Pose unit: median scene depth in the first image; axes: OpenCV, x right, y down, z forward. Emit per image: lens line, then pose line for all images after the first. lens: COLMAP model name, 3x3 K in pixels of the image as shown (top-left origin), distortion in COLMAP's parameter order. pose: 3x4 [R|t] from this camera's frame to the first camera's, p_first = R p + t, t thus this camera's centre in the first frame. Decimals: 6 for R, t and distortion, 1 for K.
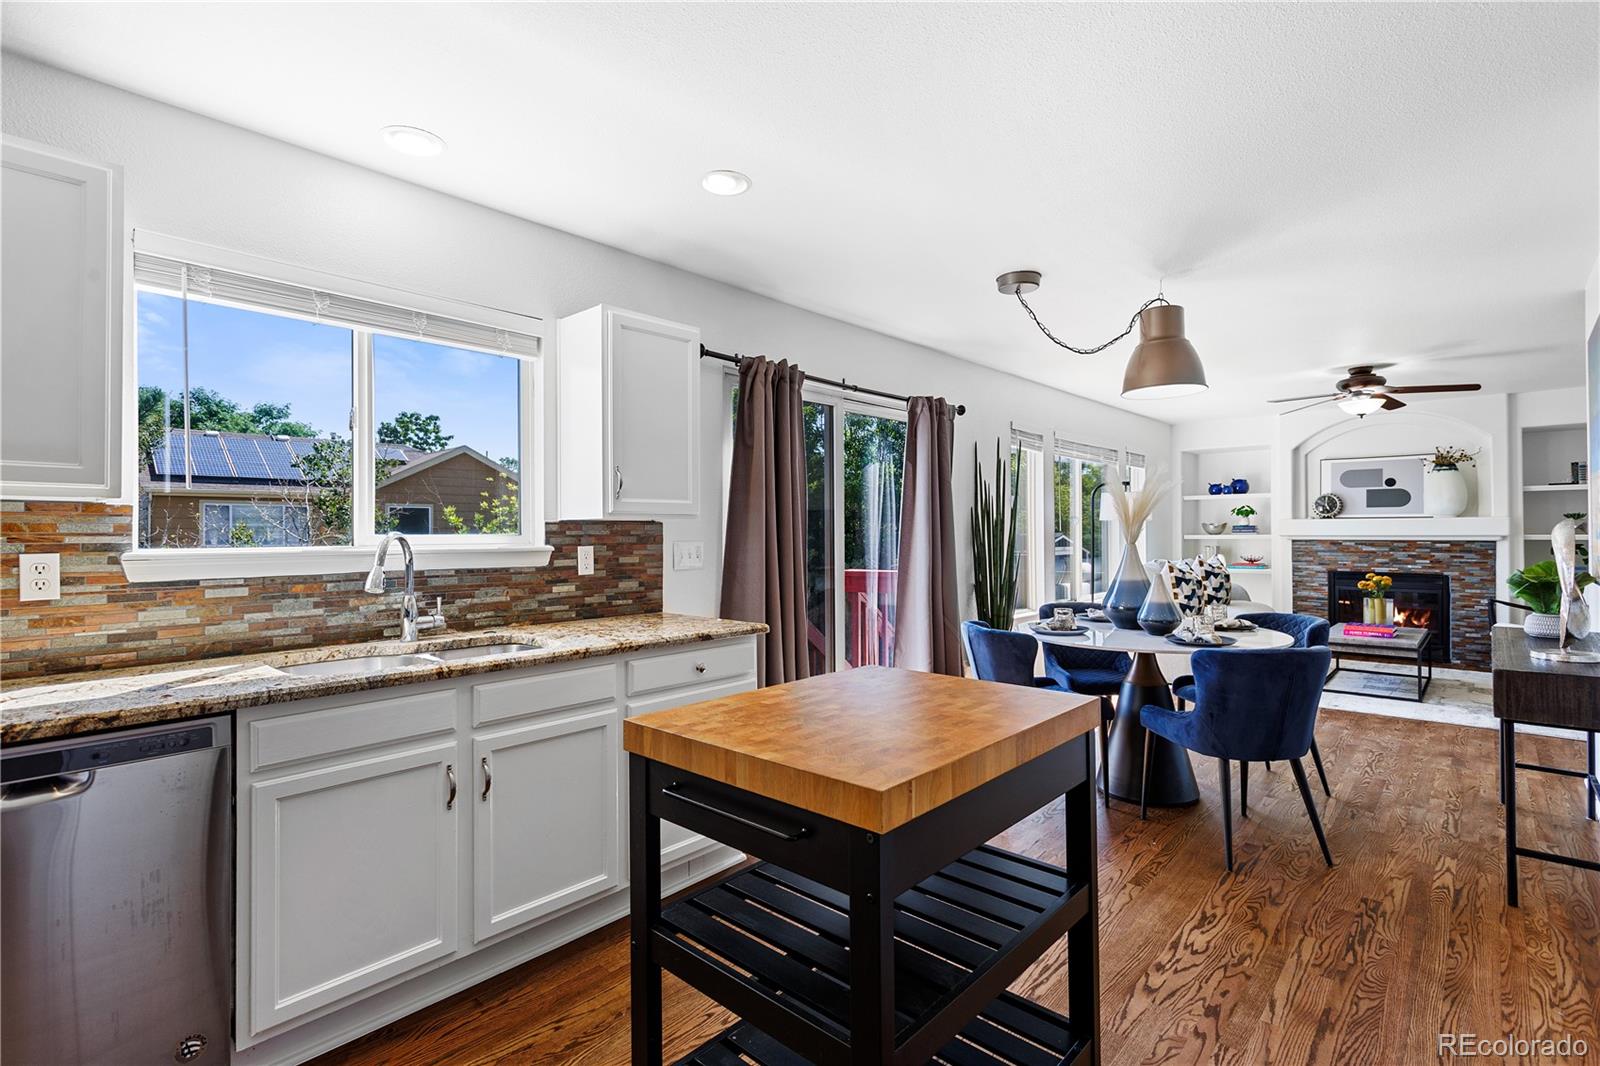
lens RADIAL K [[755.0, 0, 802.1], [0, 755.0, 526.9], [0, 0, 1]] dist [-0.000916, 0.004286]
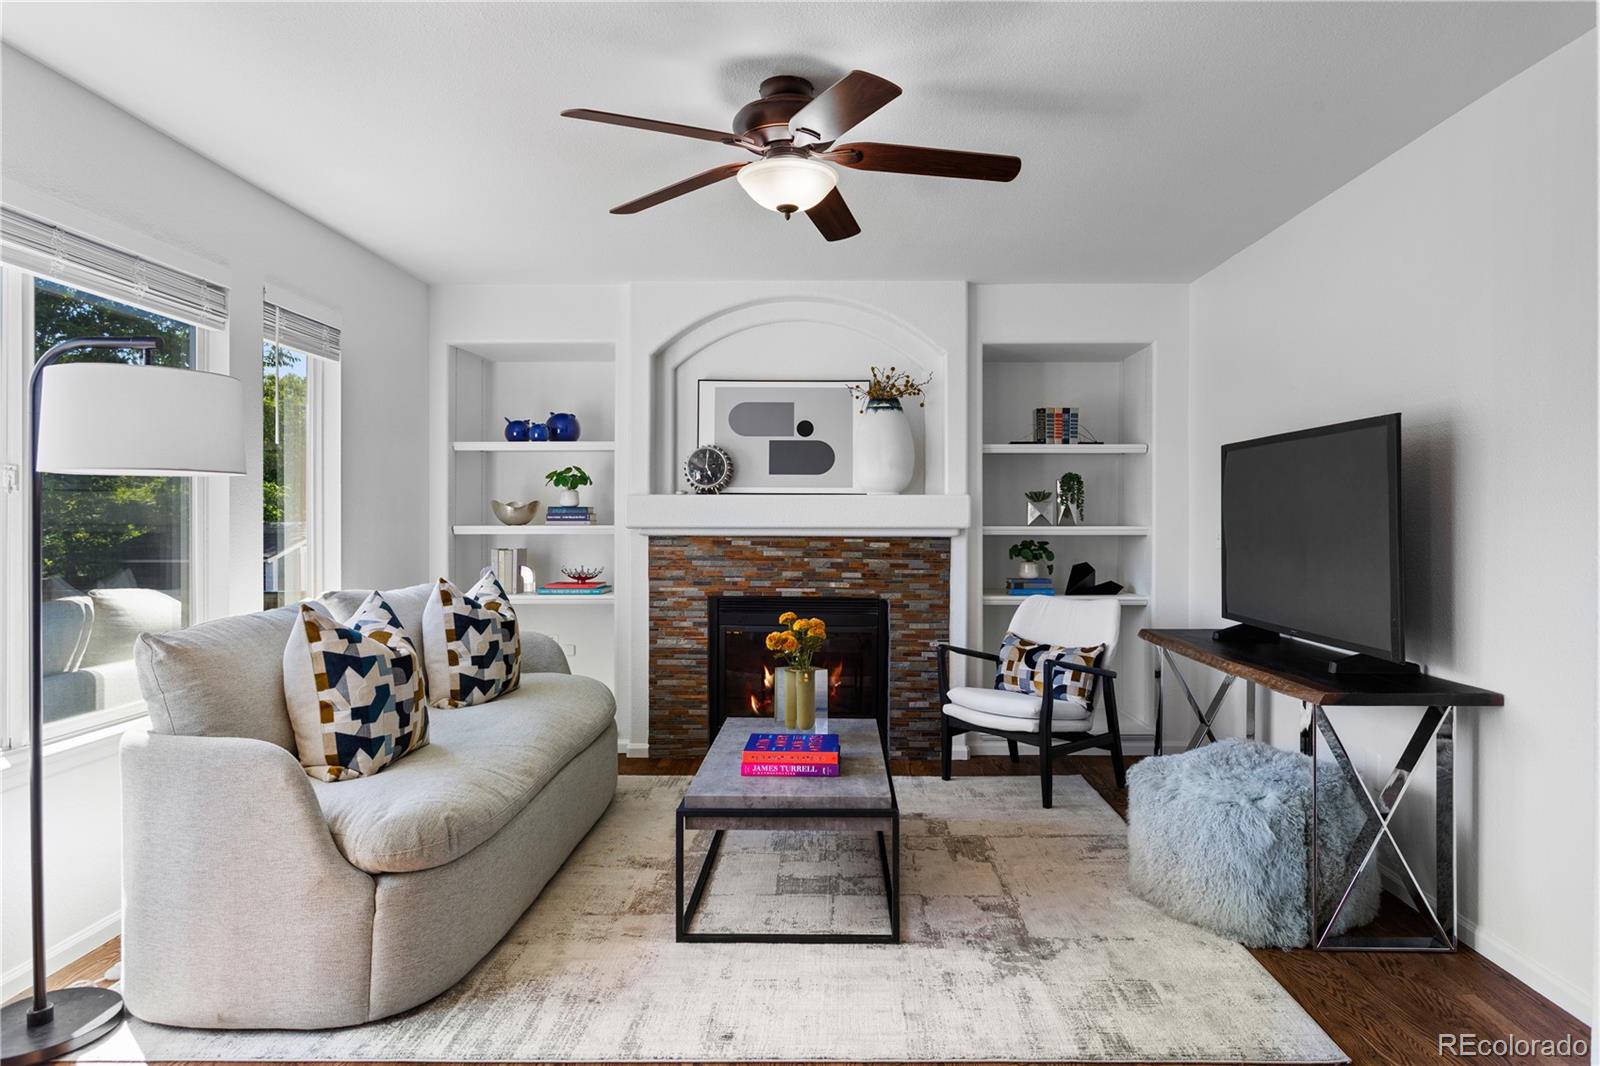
lens RADIAL K [[967.2, 0, 817.8], [0, 967.2, 523.7], [0, 0, 1]] dist [-0.006191, 0.000091]
pose [[0.749626, 0.003816, 0.661851, 0.352680], [-0.010053, 0.999934, 0.005621, 0.005123], [-0.661786, -0.010867, 0.749614, 0.510663]]
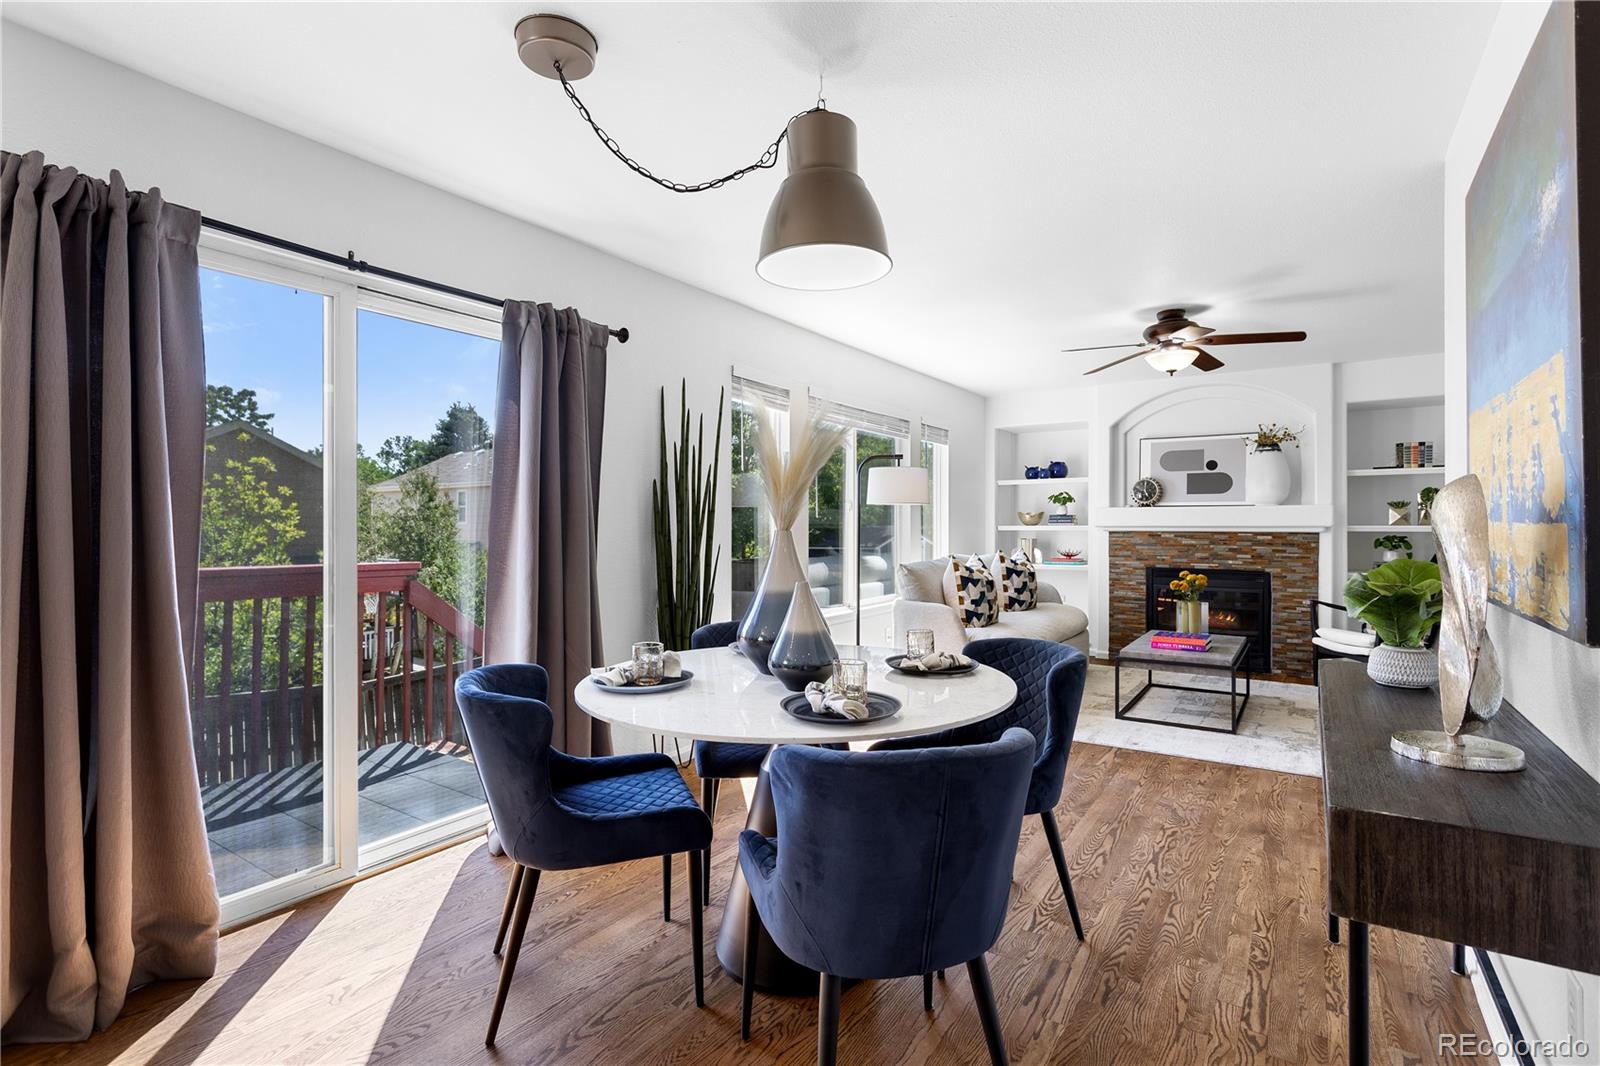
lens RADIAL K [[755.0, 0, 802.1], [0, 755.0, 526.9], [0, 0, 1]] dist [-0.000916, 0.004286]
pose [[0.989331, 0.004792, 0.145608, 0.199355], [-0.006041, 0.999949, 0.008137, 0.008231], [-0.145562, -0.008930, 0.989309, 0.223773]]
